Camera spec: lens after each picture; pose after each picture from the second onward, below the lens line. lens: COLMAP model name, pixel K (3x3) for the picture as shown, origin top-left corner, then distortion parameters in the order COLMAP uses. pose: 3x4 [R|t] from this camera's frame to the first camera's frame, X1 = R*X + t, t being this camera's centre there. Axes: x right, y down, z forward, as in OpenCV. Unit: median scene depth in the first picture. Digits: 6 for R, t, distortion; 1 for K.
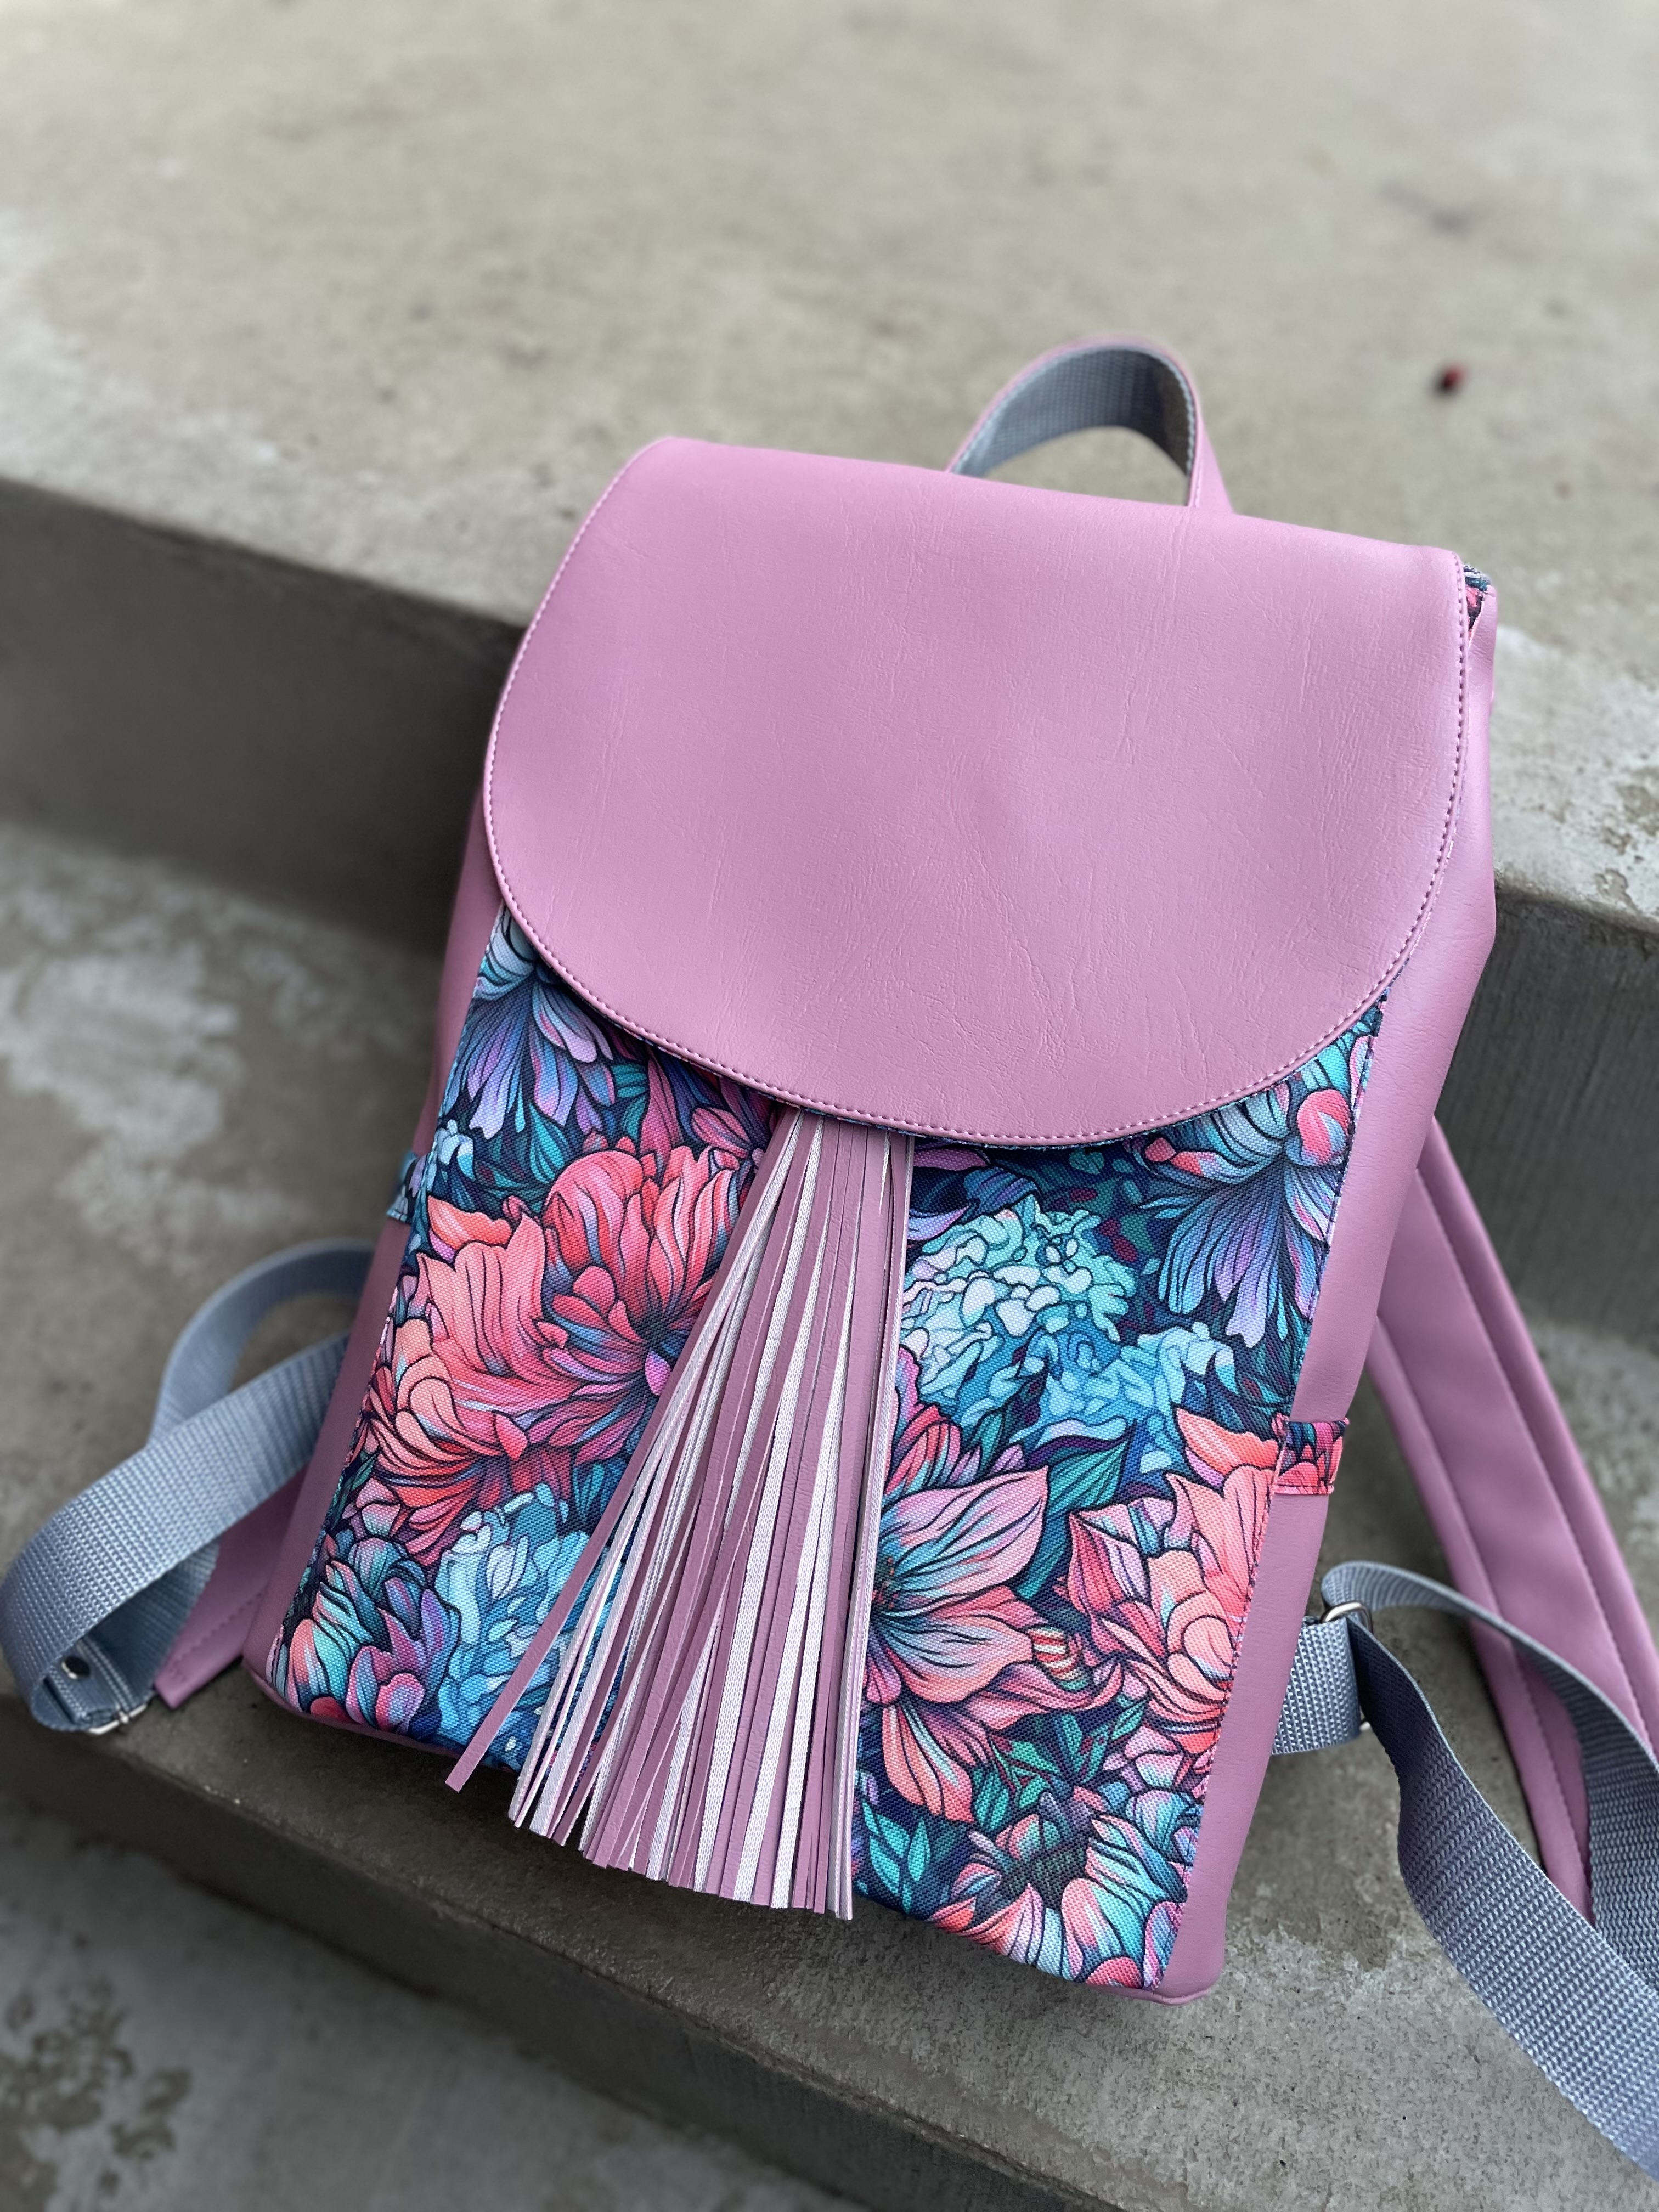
lens RADIAL K [[1729.2, 0, 828.7], [0, 1729.2, 1092.2], [0, 0, 1]] dist [0.064687, -0.116959]
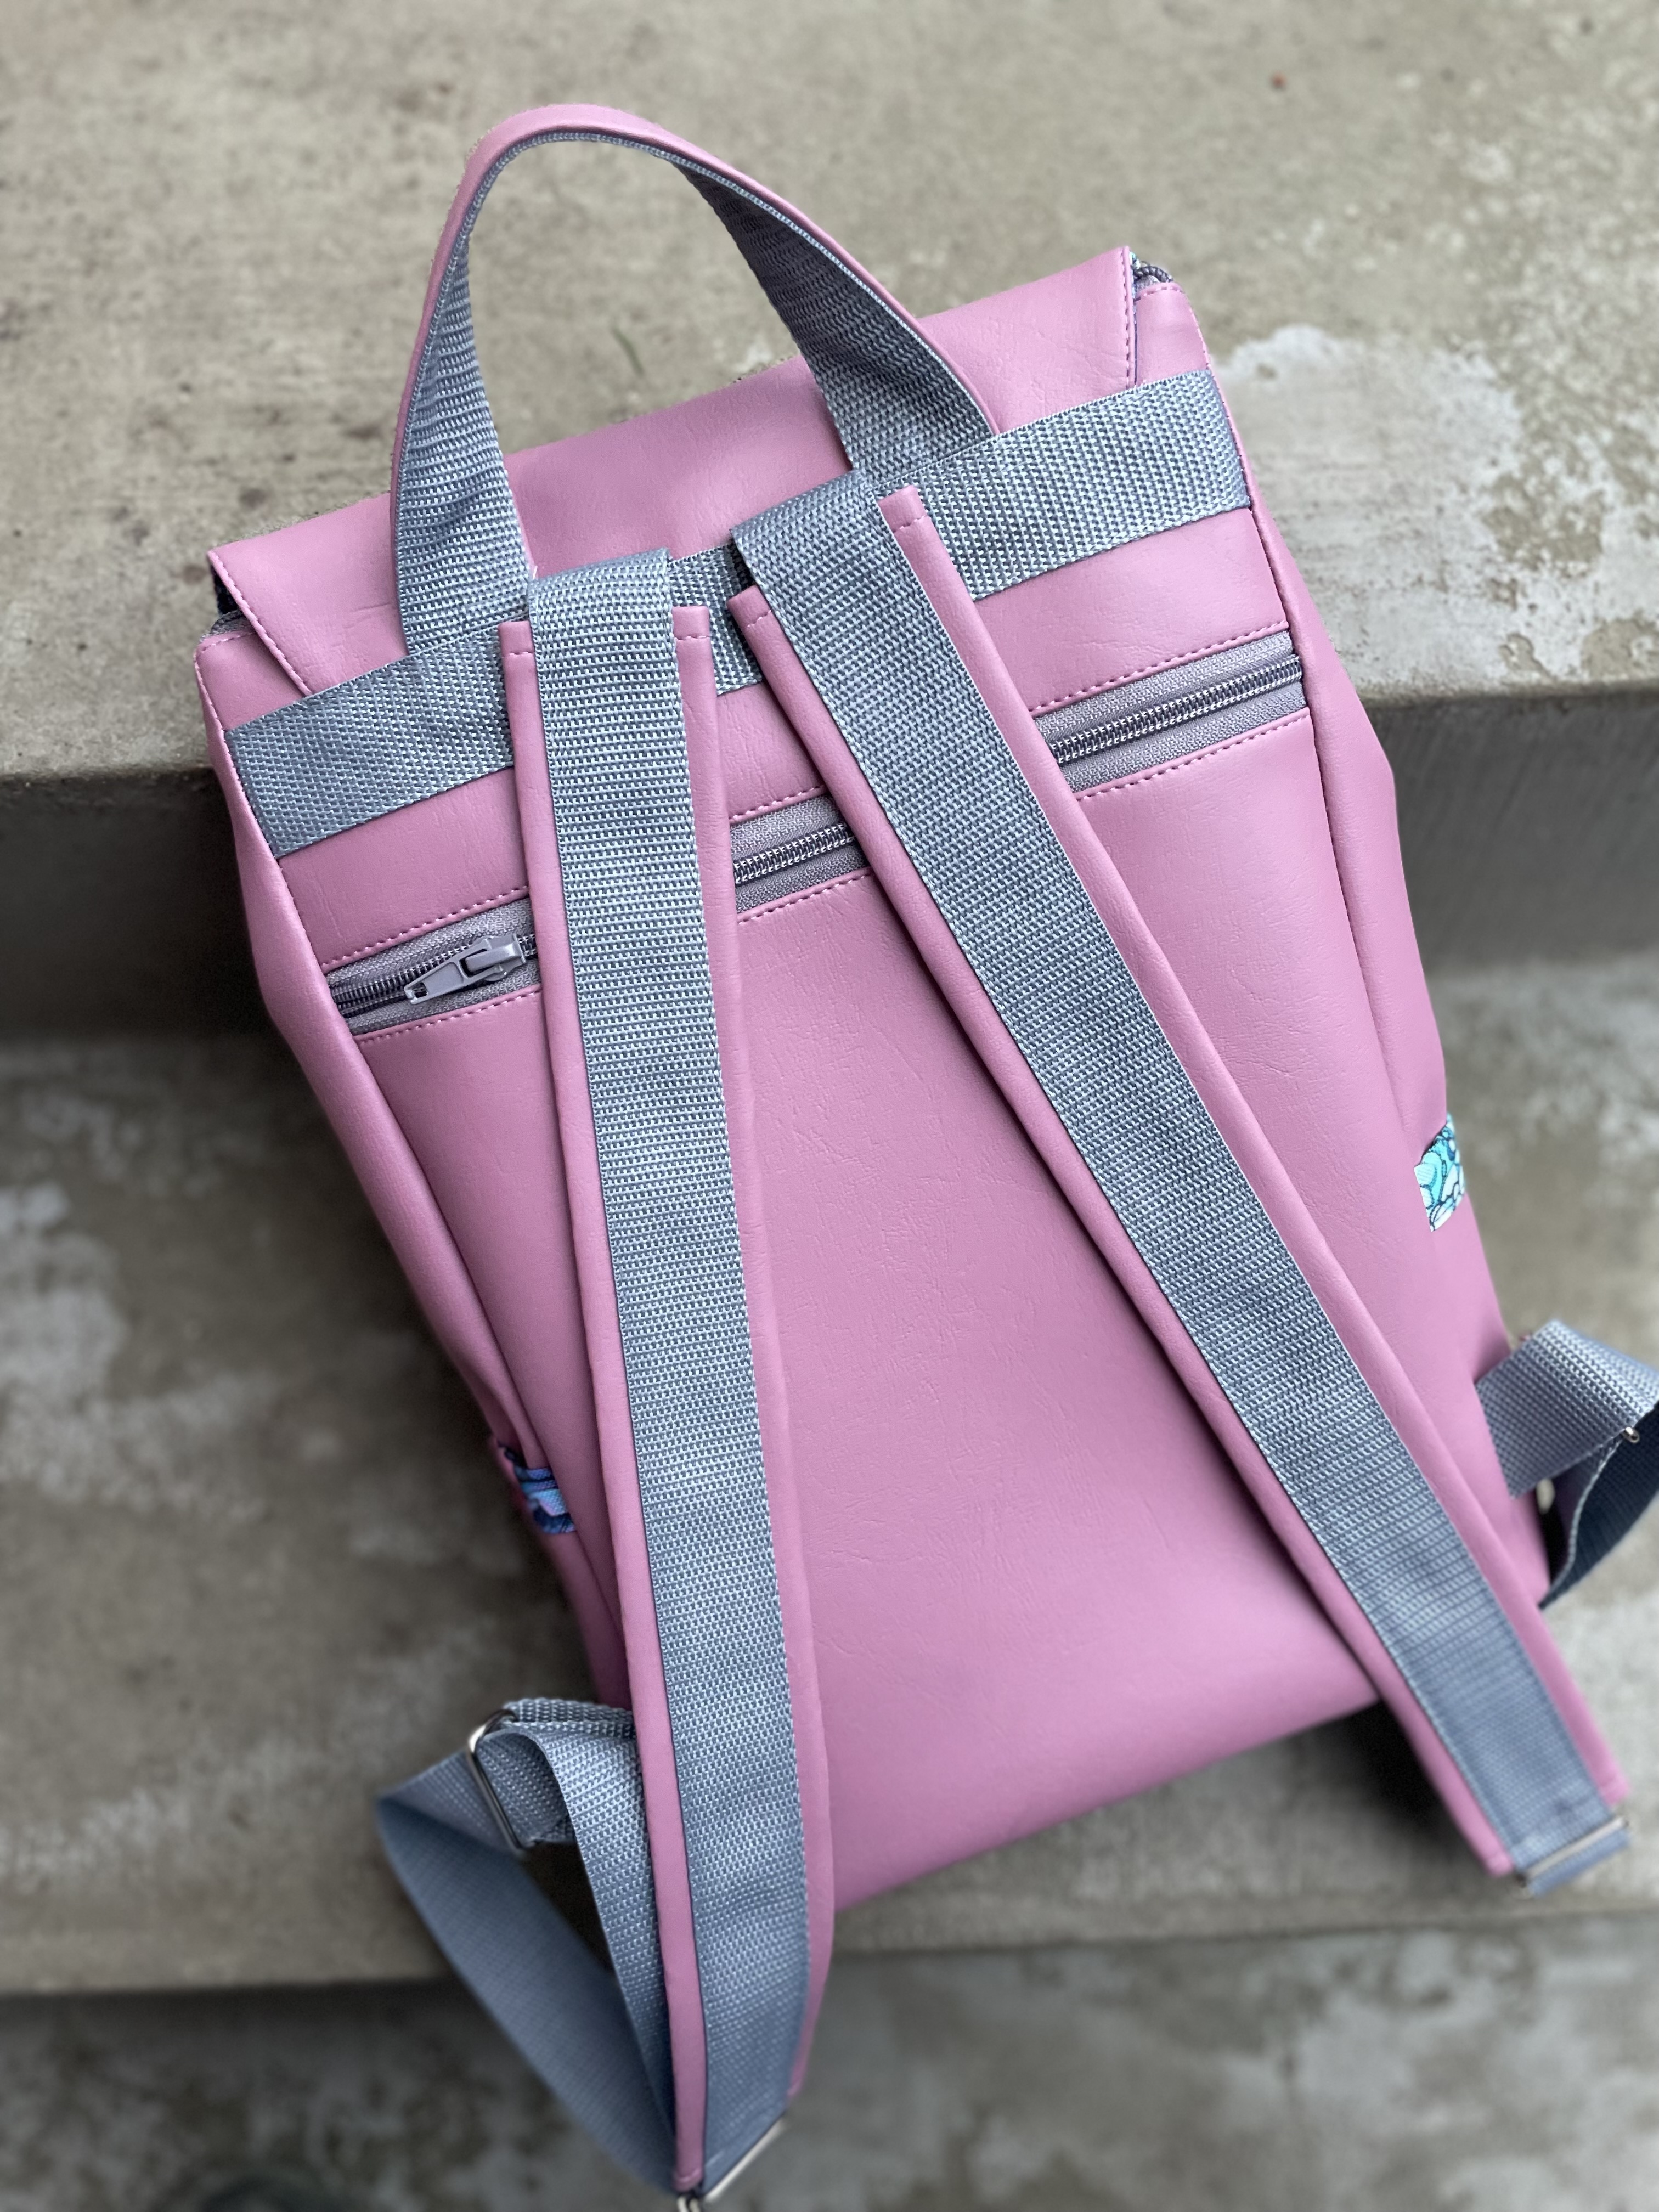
lens RADIAL K [[1729.2, 0, 835.1], [0, 1729.2, 1117.4], [0, 0, 1]] dist [0.064687, -0.116959]
pose [[0.908059, -0.407959, 0.094864, -0.079752], [0.346393, 0.858796, 0.377468, -0.417095], [-0.235460, -0.309903, 0.921151, 0.160143]]
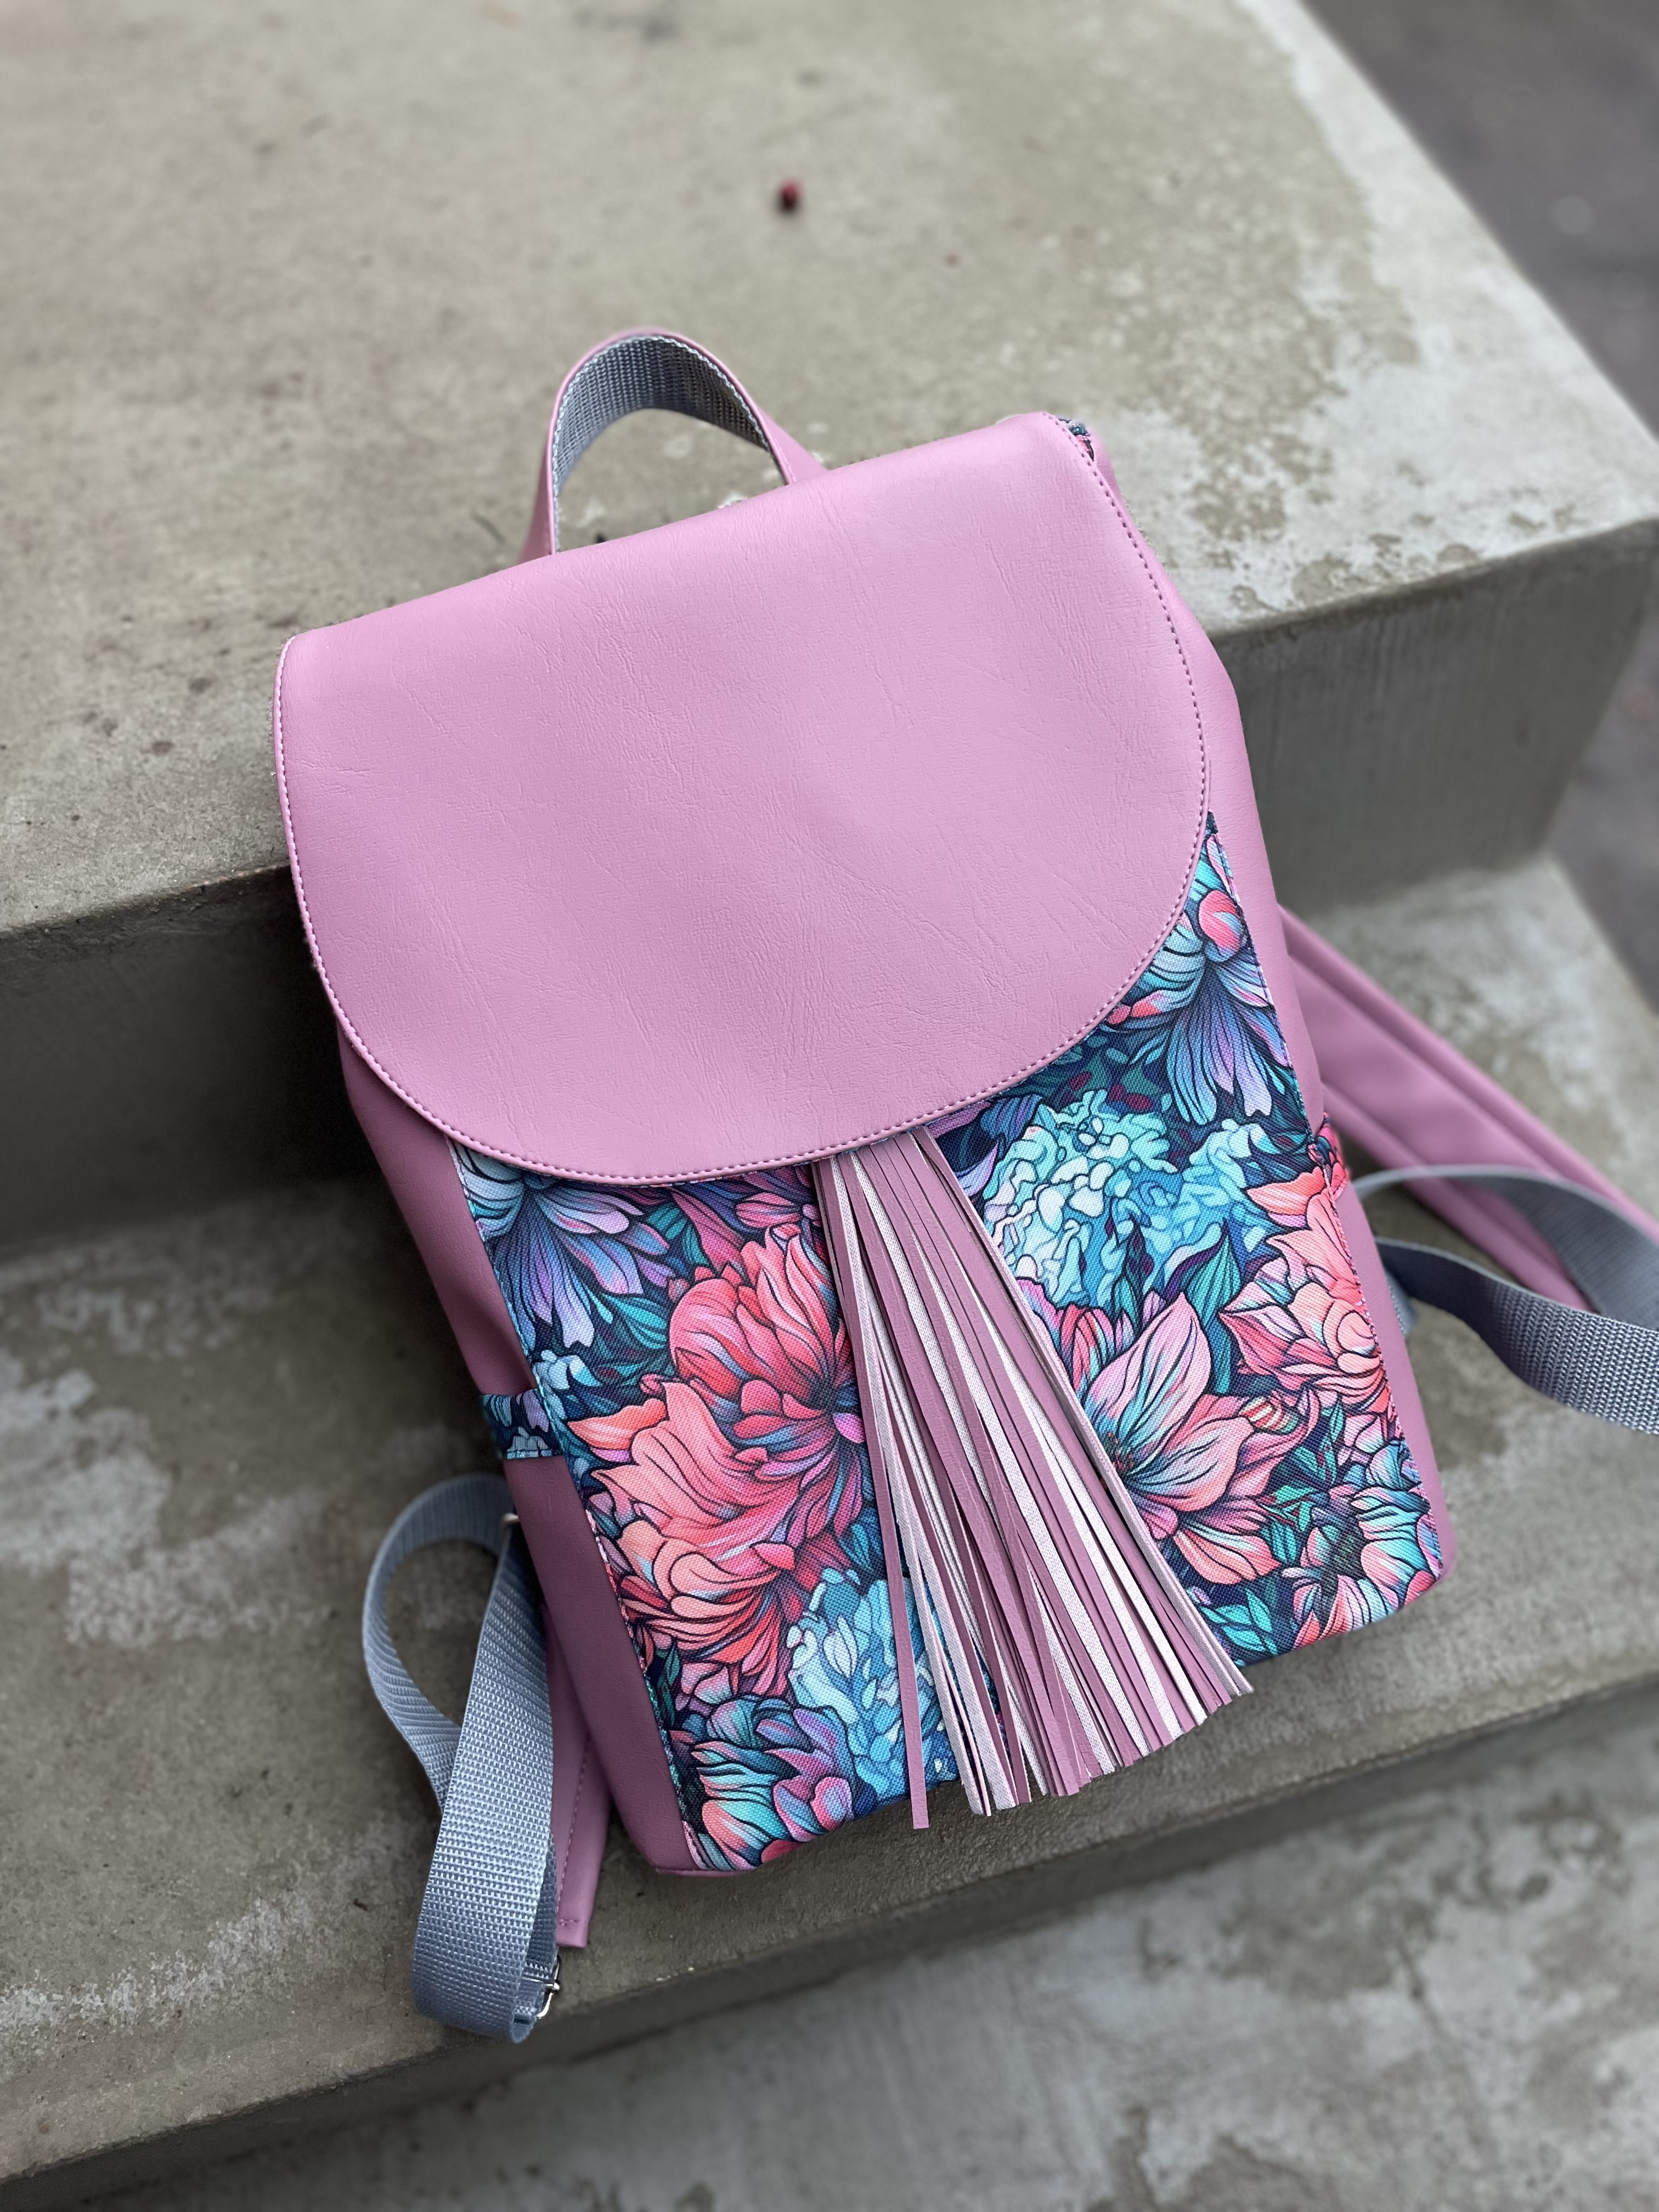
lens RADIAL K [[1729.2, 0, 832.3], [0, 1729.2, 1101.1], [0, 0, 1]] dist [0.064687, -0.116959]
pose [[0.790903, -0.555479, 0.256740, -0.276480], [0.509713, 0.830155, 0.225912, -0.264477], [-0.338623, -0.047811, 0.939706, -0.019144]]
